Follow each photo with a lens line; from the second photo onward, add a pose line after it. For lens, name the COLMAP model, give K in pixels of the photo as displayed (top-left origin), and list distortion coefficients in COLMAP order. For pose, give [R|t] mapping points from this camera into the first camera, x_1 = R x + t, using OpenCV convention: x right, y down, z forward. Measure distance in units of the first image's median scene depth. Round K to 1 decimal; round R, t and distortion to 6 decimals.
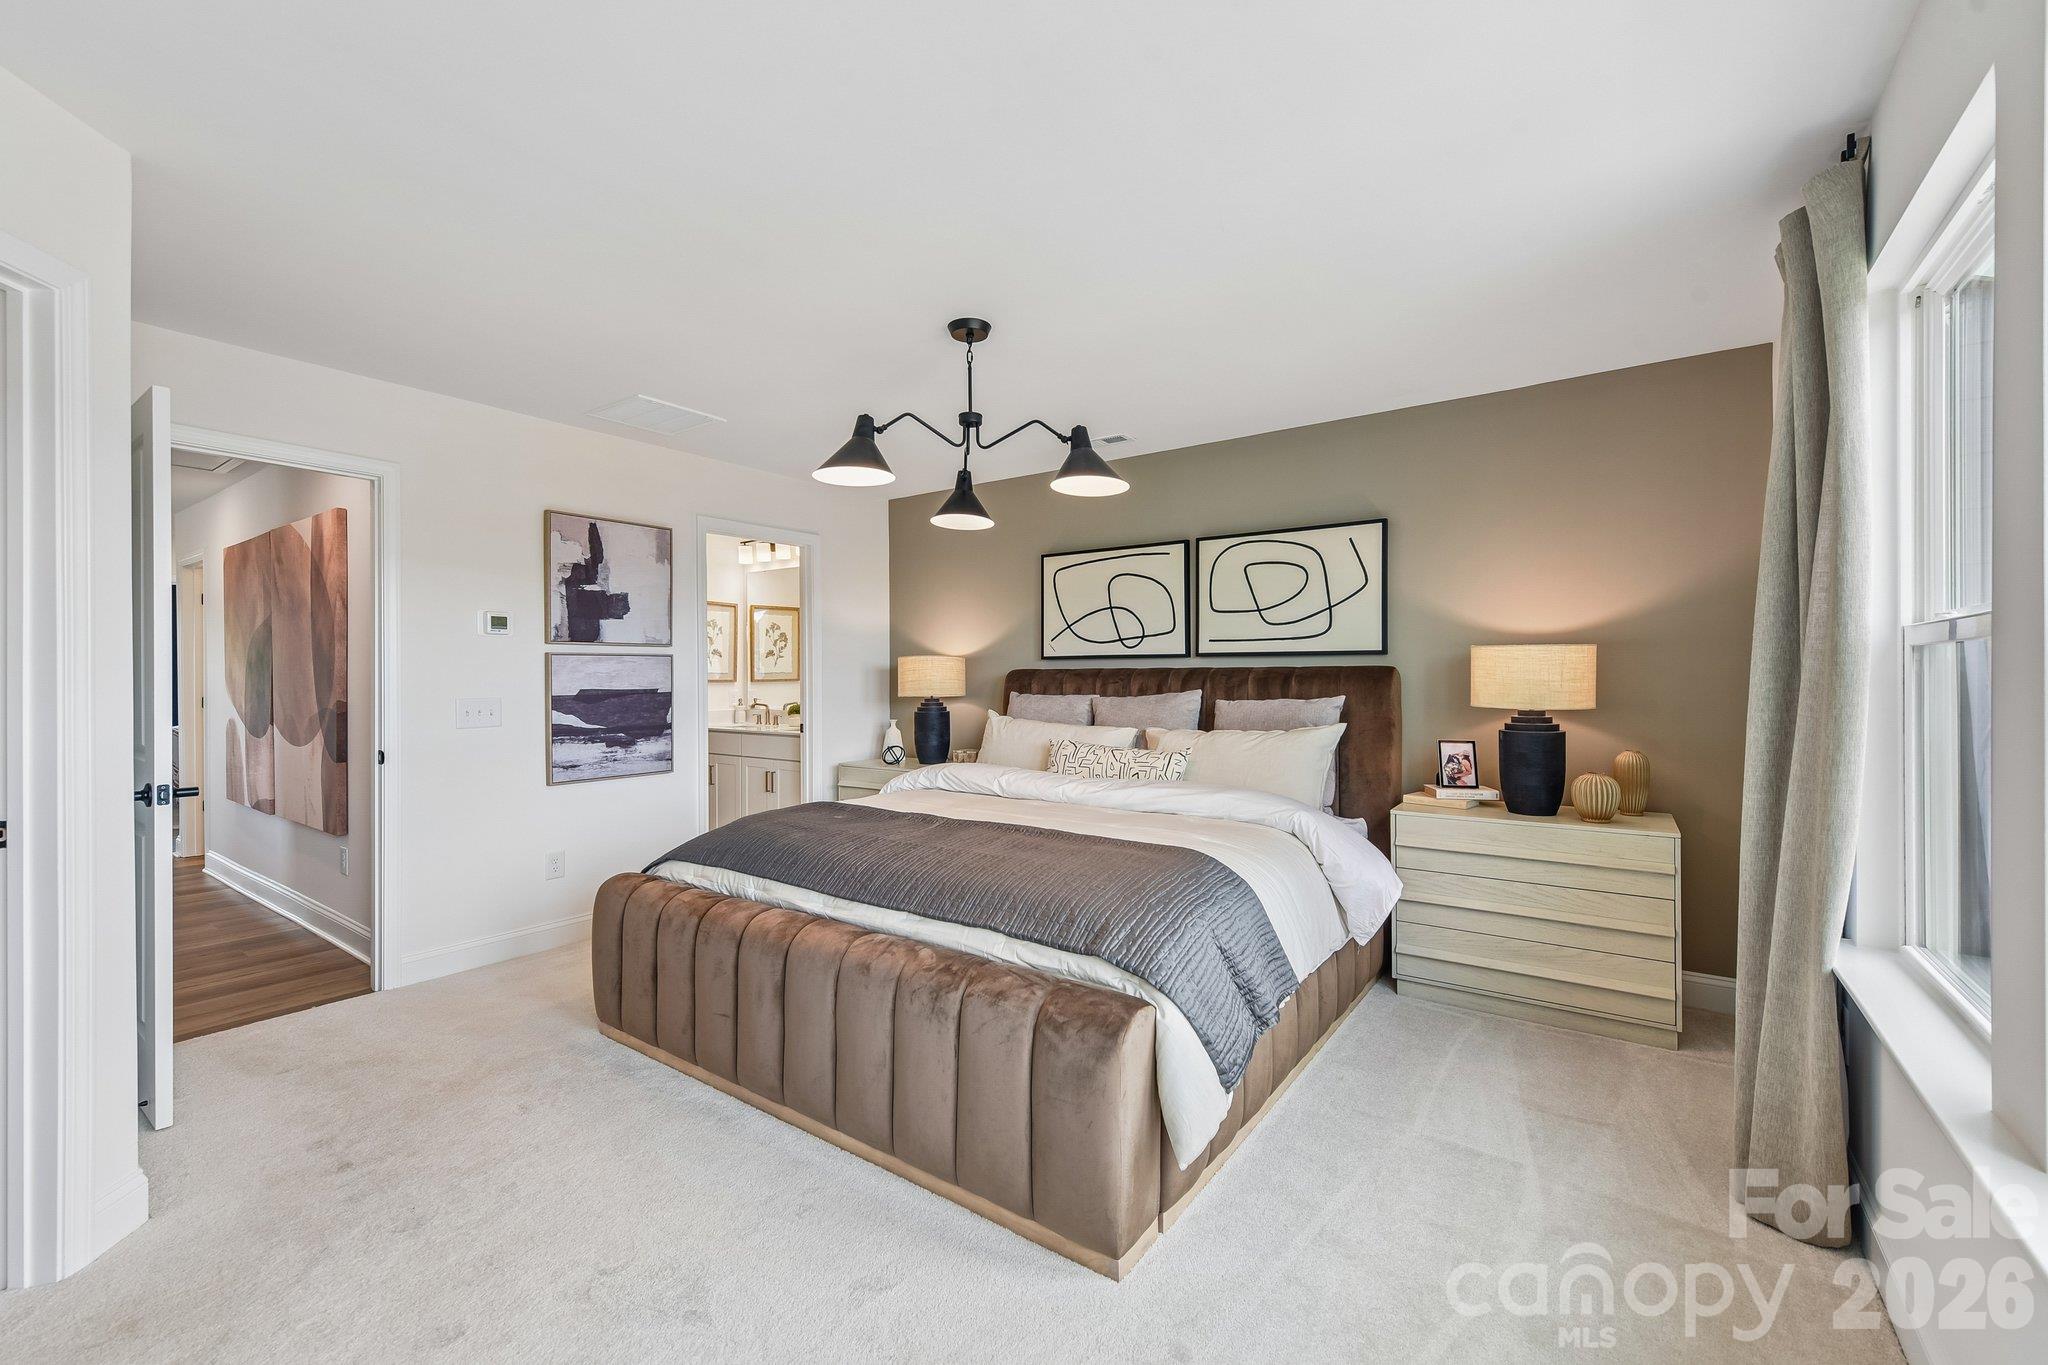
lens RADIAL K [[837.0, 0, 1023.6], [0, 837.0, 679.1], [0, 0, 1]] dist [-0.000978, -0.000015]
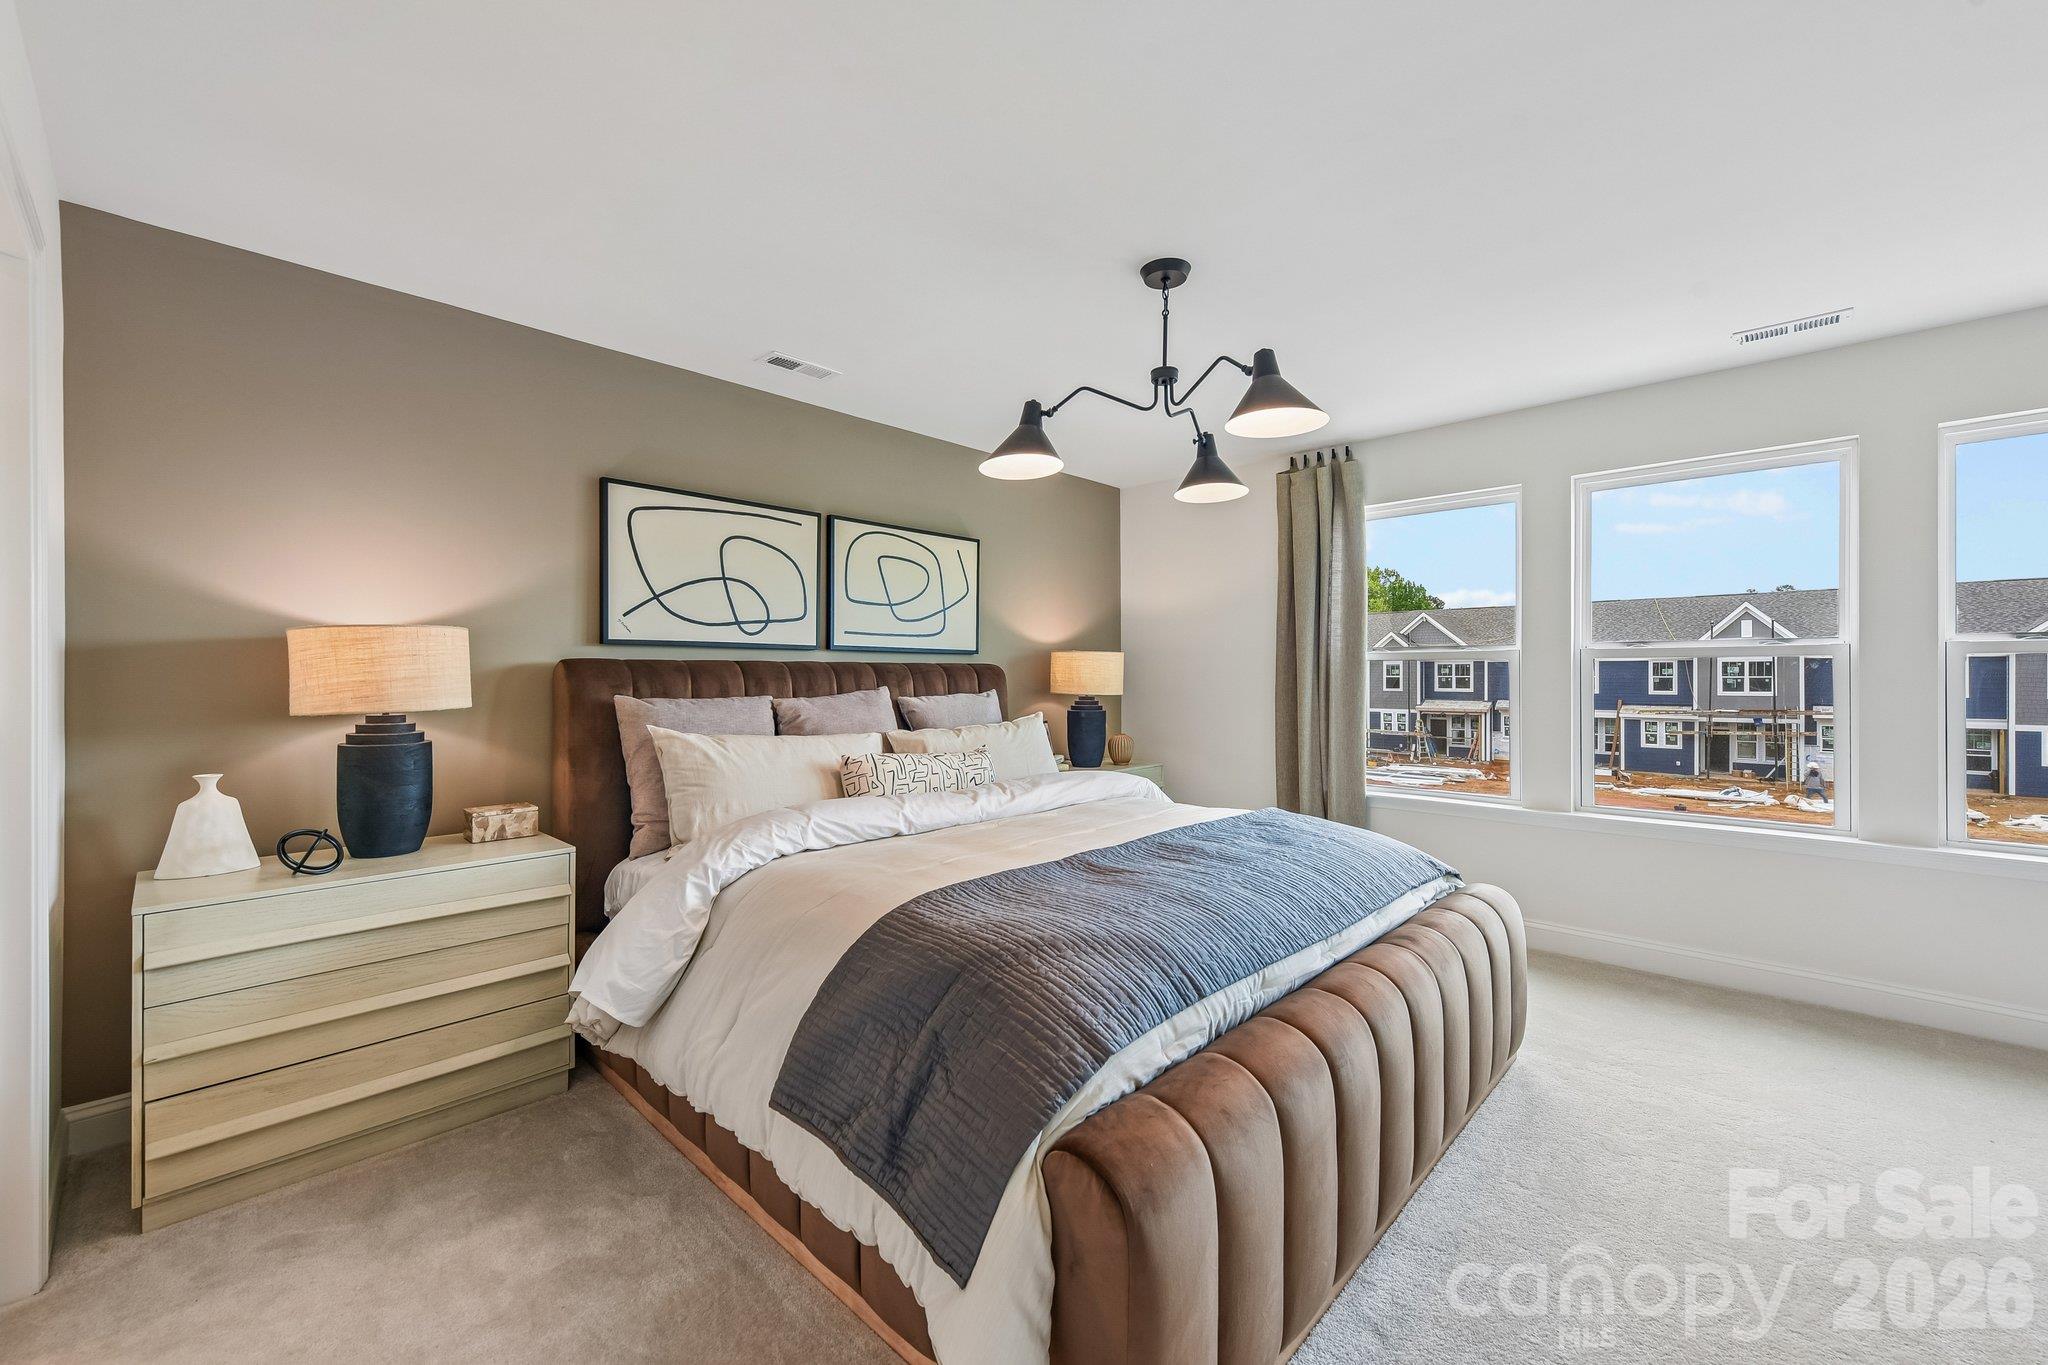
lens RADIAL K [[814.4, 0, 1022.5], [0, 814.4, 677.1], [0, 0, 1]] dist [0.000227, -0.000017]
pose [[0.148506, 0.005282, 0.988897, -0.598306], [0.005217, 0.999968, -0.006124, 0.007541], [-0.988898, 0.006069, 0.148474, 0.671172]]
